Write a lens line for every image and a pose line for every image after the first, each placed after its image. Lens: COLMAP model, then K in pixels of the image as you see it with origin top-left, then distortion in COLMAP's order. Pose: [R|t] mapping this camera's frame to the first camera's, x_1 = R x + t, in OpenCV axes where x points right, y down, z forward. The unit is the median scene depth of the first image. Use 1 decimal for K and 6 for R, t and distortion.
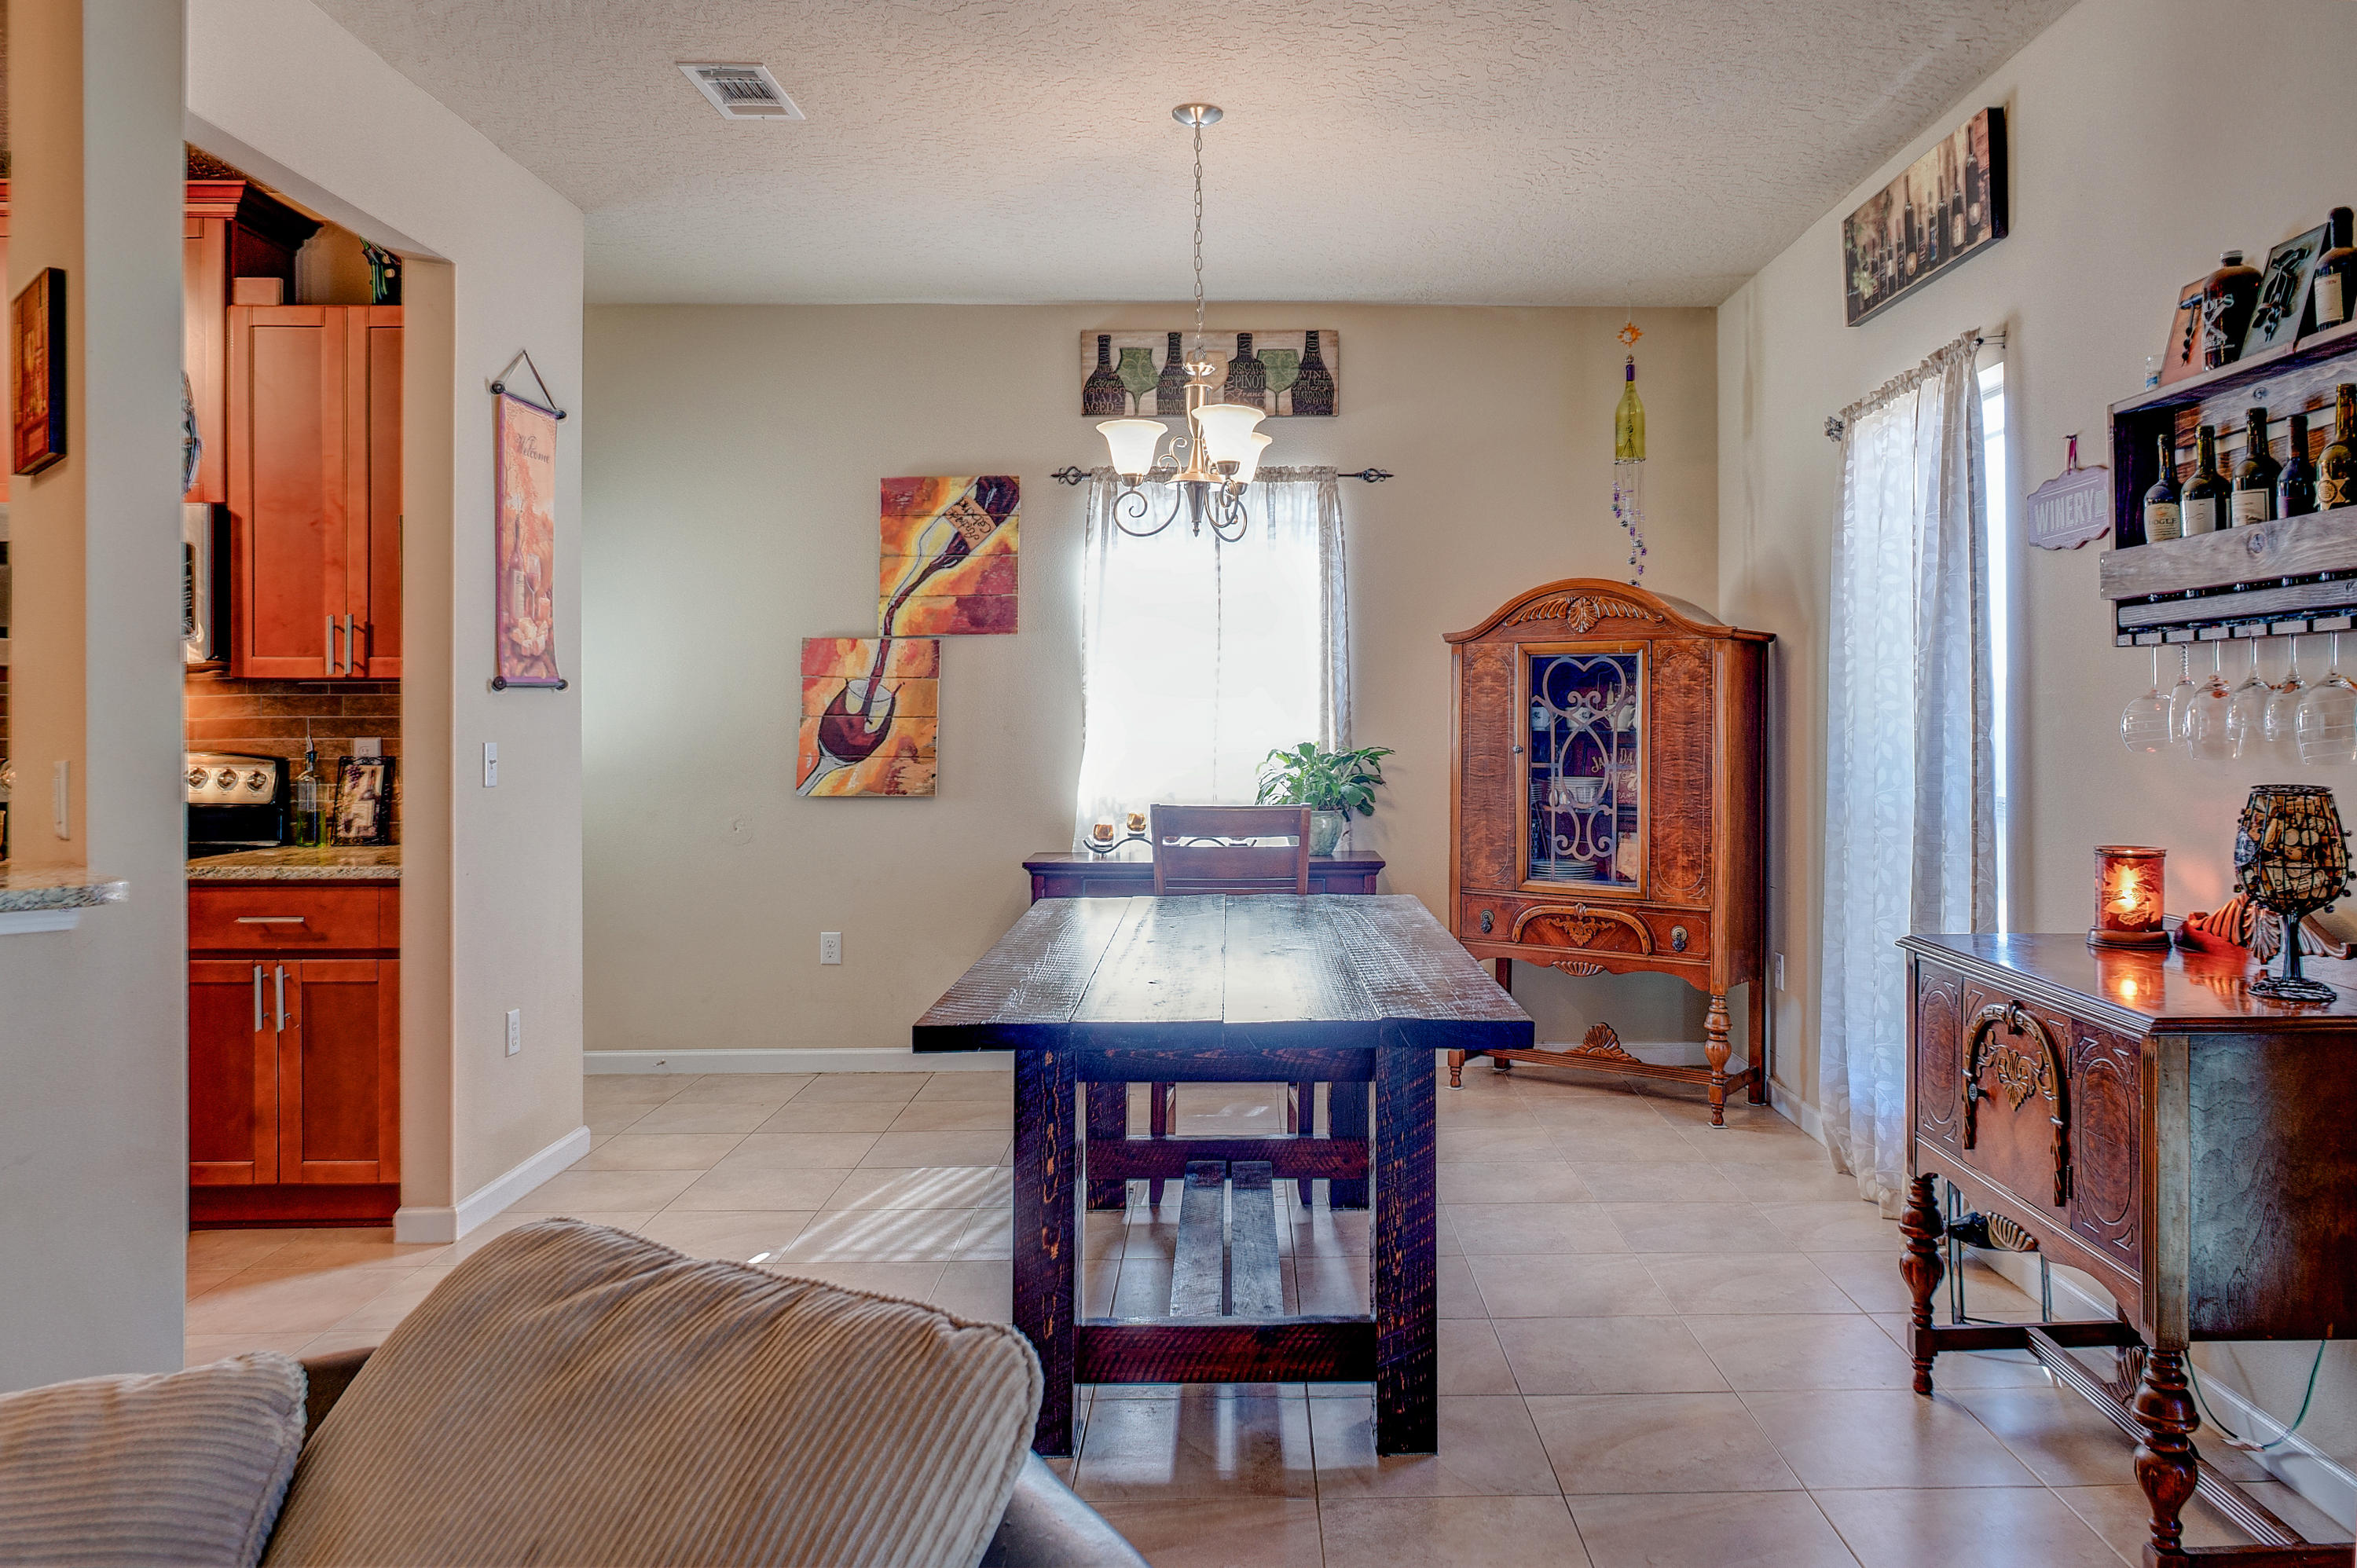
lens RADIAL K [[1694.0, 0, 1266.0], [0, 1694.0, 711.8], [0, 0, 1]] dist [-0.001848, -0.001547]
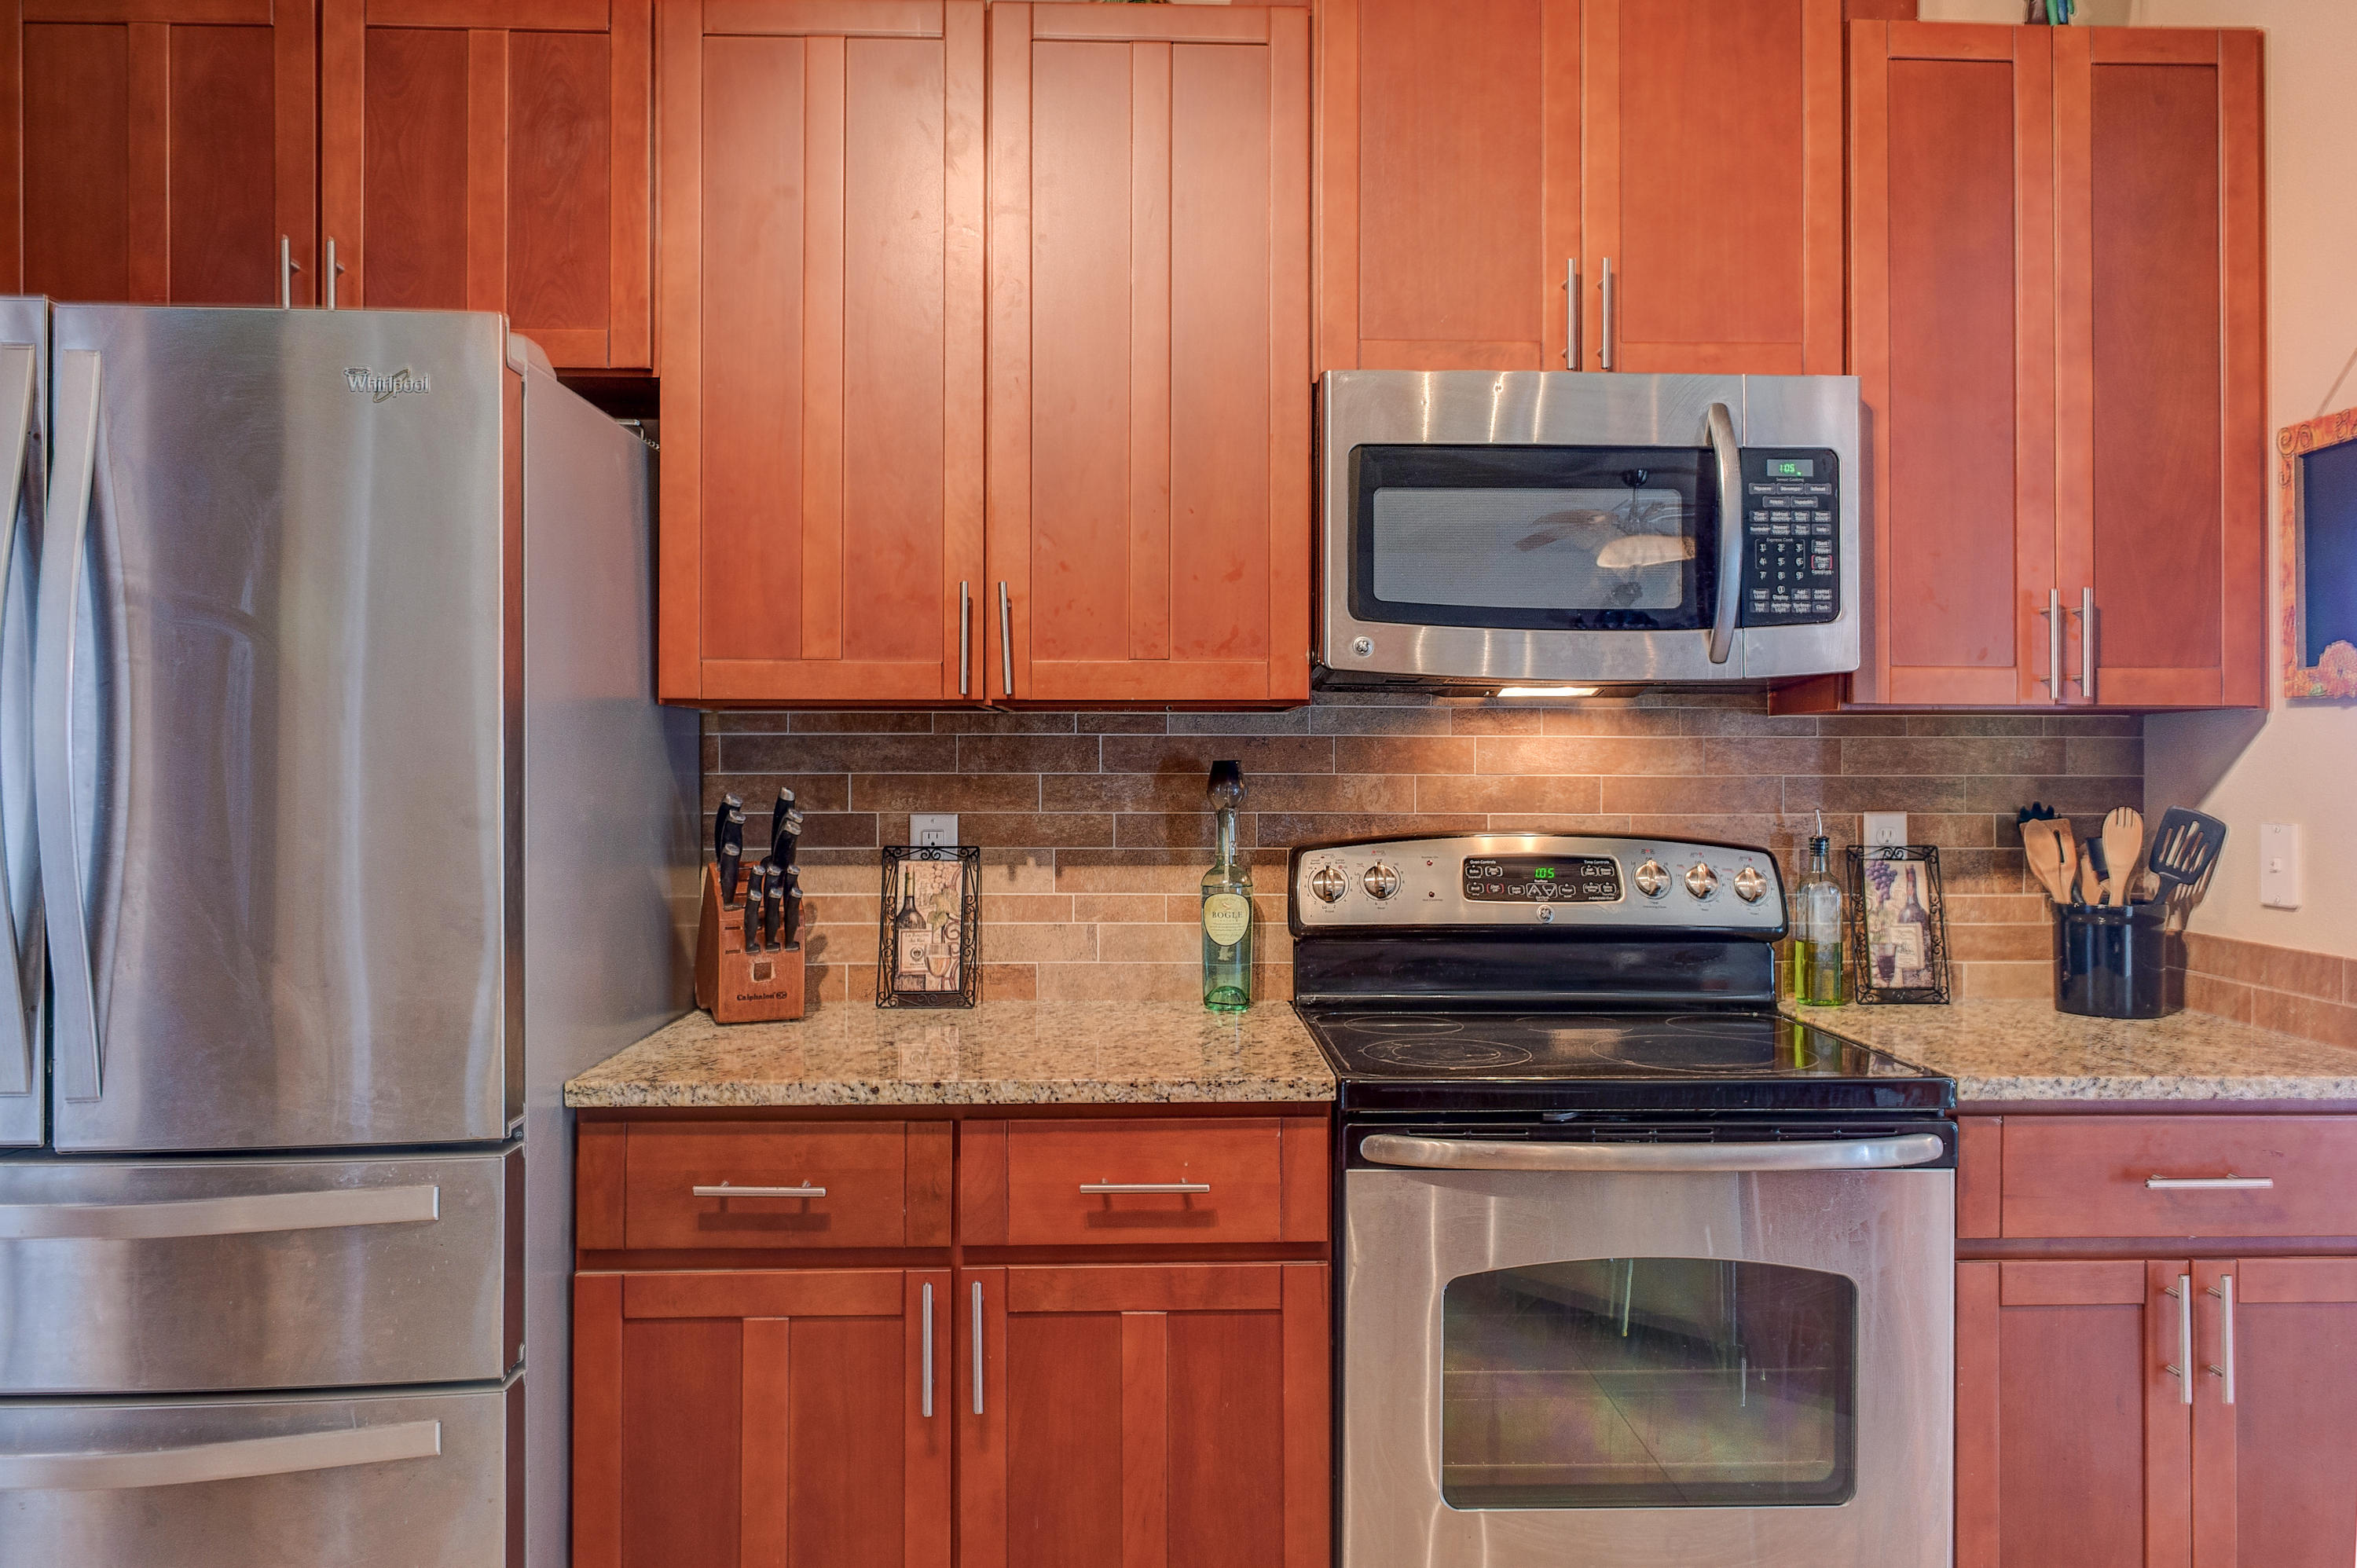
lens RADIAL K [[1659.4, 0, 1176.8], [0, 1659.4, 753.3], [0, 0, 1]] dist [-0.016623, -0.003726]
pose [[0.999968, 0.007628, 0.002323, -0.783662], [-0.007620, 0.999965, -0.003584, -0.000799], [-0.002350, 0.003567, 0.999991, 0.445498]]
